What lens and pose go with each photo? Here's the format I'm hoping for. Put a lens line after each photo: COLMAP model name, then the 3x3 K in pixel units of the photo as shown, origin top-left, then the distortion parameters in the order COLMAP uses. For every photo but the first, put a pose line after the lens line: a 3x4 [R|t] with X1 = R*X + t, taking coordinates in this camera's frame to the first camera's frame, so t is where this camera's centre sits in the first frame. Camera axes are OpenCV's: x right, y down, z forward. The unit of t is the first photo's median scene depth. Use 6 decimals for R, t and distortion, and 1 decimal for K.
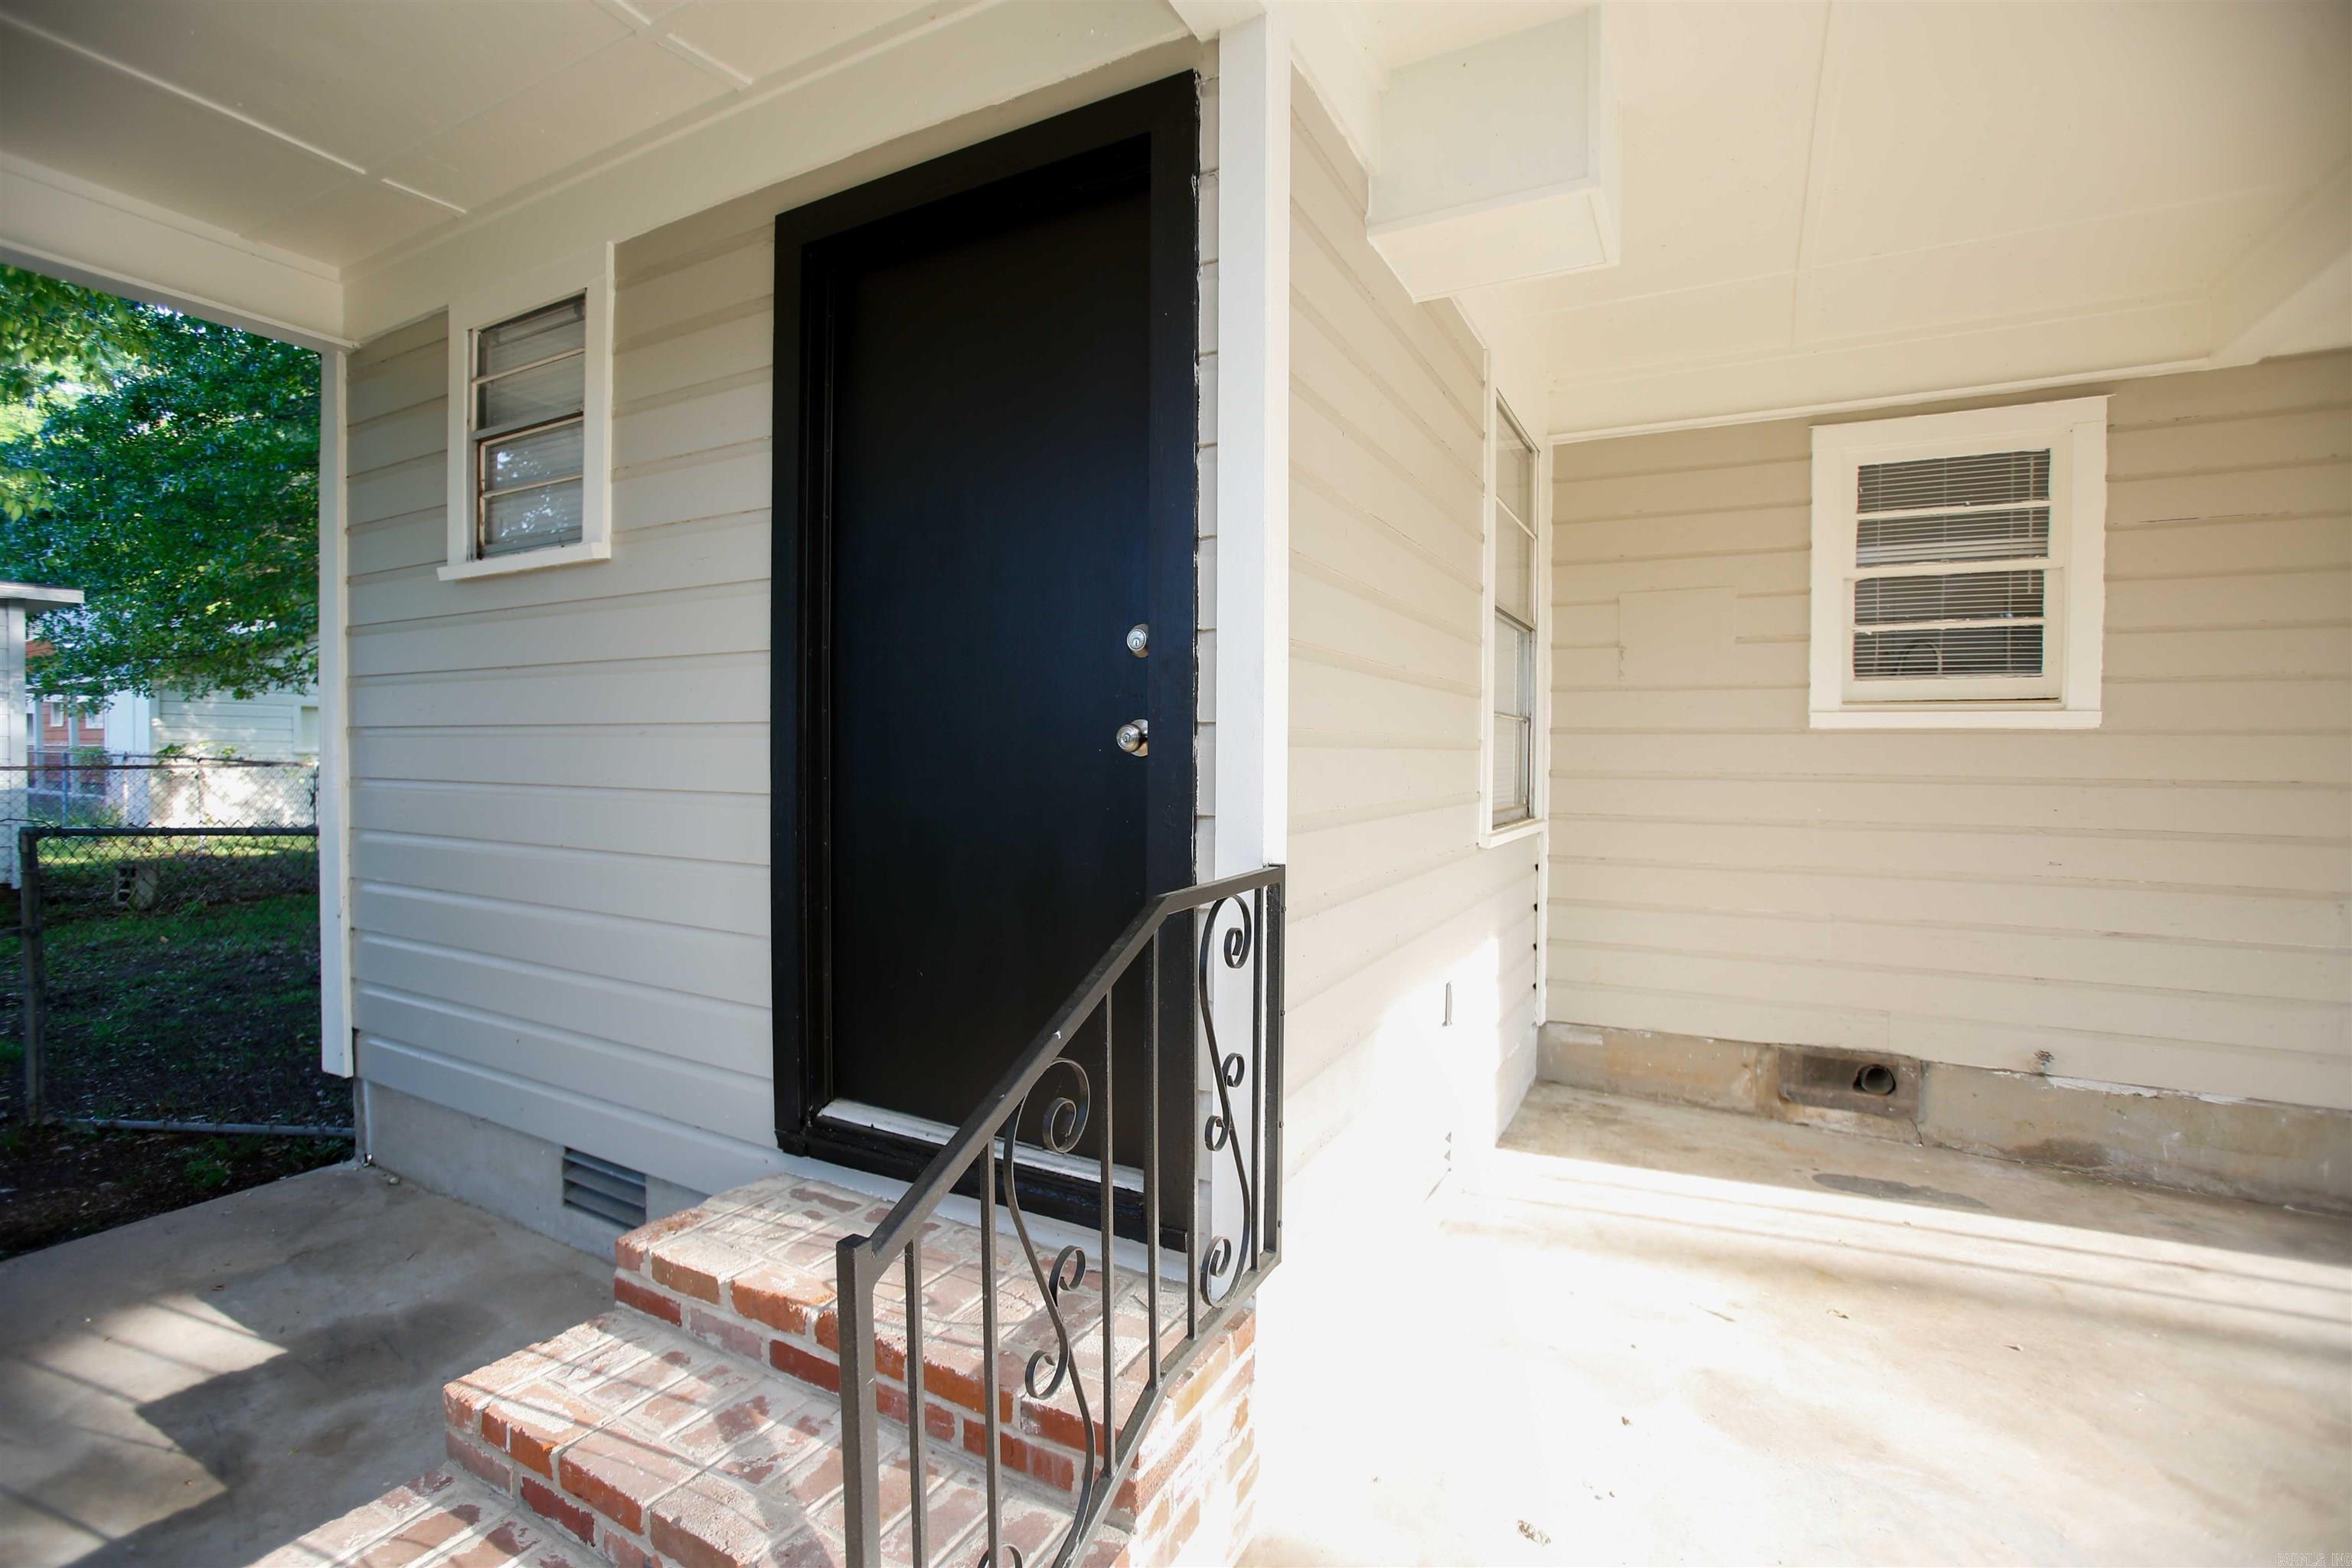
lens RADIAL K [[1076.5, 0, 1152.9], [0, 1076.5, 780.8], [0, 0, 1]] dist [-0.059322, 0.026950]
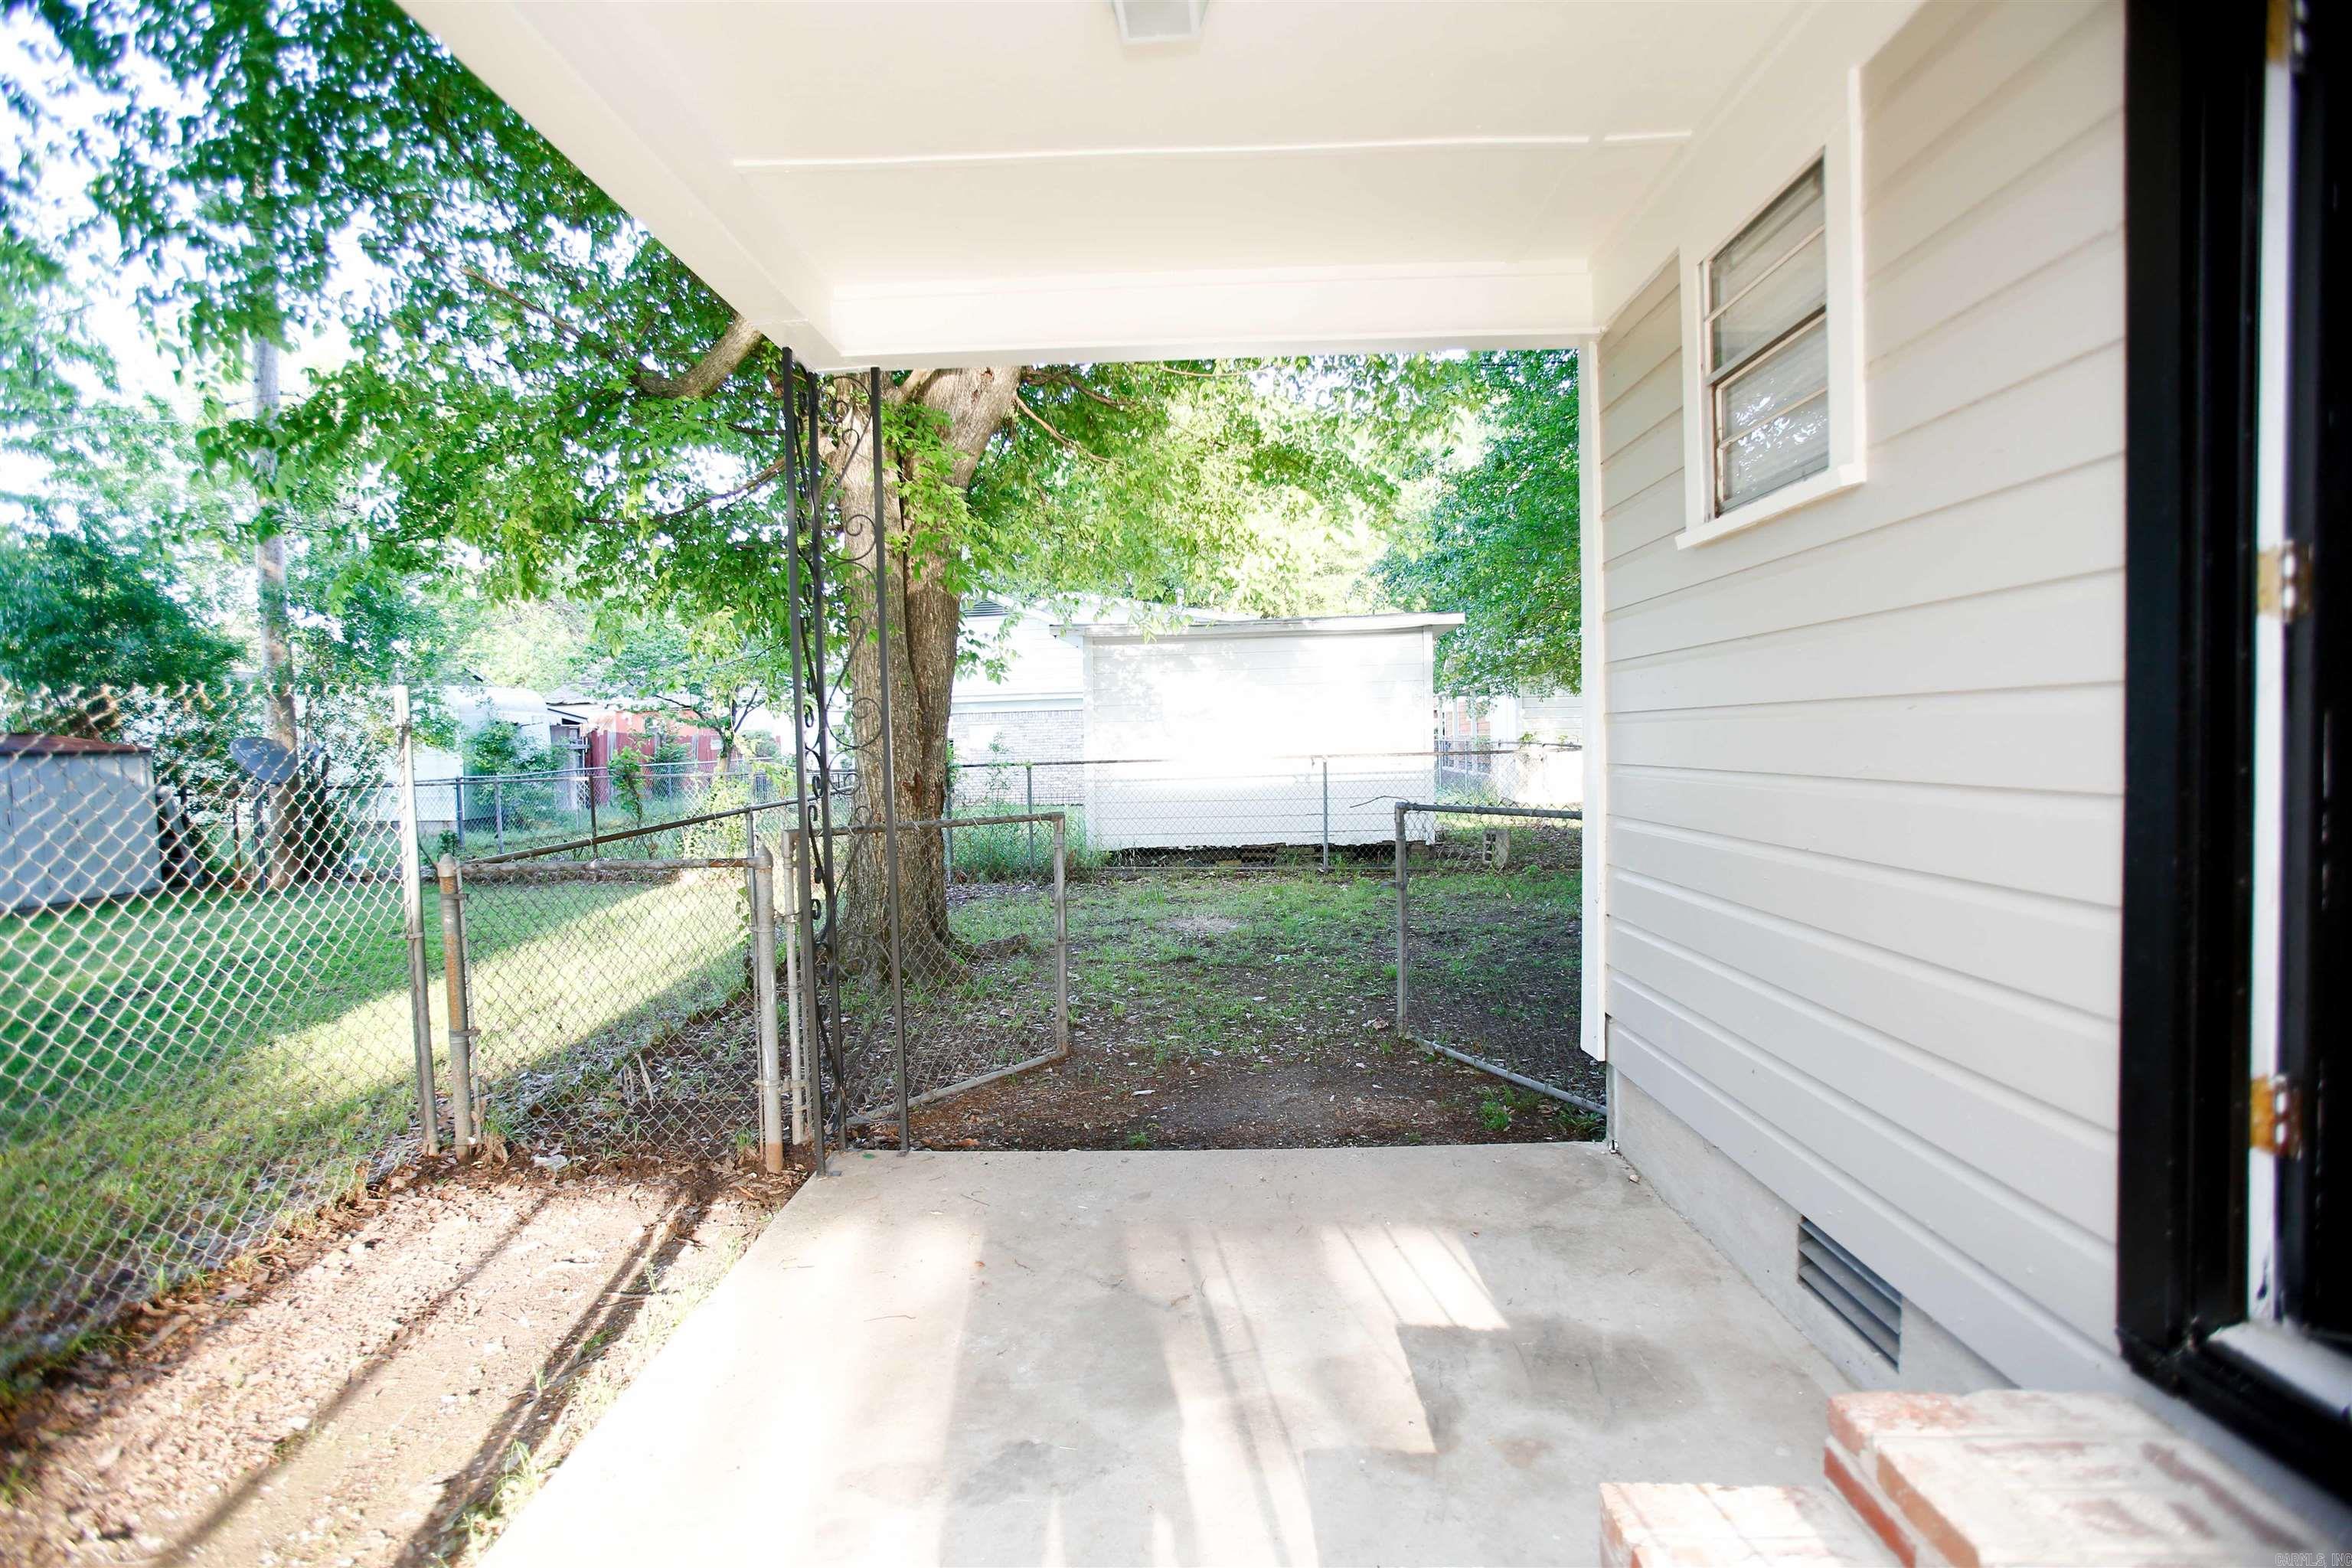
lens RADIAL K [[1076.5, 0, 1152.9], [0, 1076.5, 780.8], [0, 0, 1]] dist [-0.059322, 0.026950]
pose [[0.441039, 0.012367, -0.897403, -0.046243], [0.006009, 0.999842, 0.016732, -0.006629], [0.897468, -0.012772, 0.440895, 0.176939]]
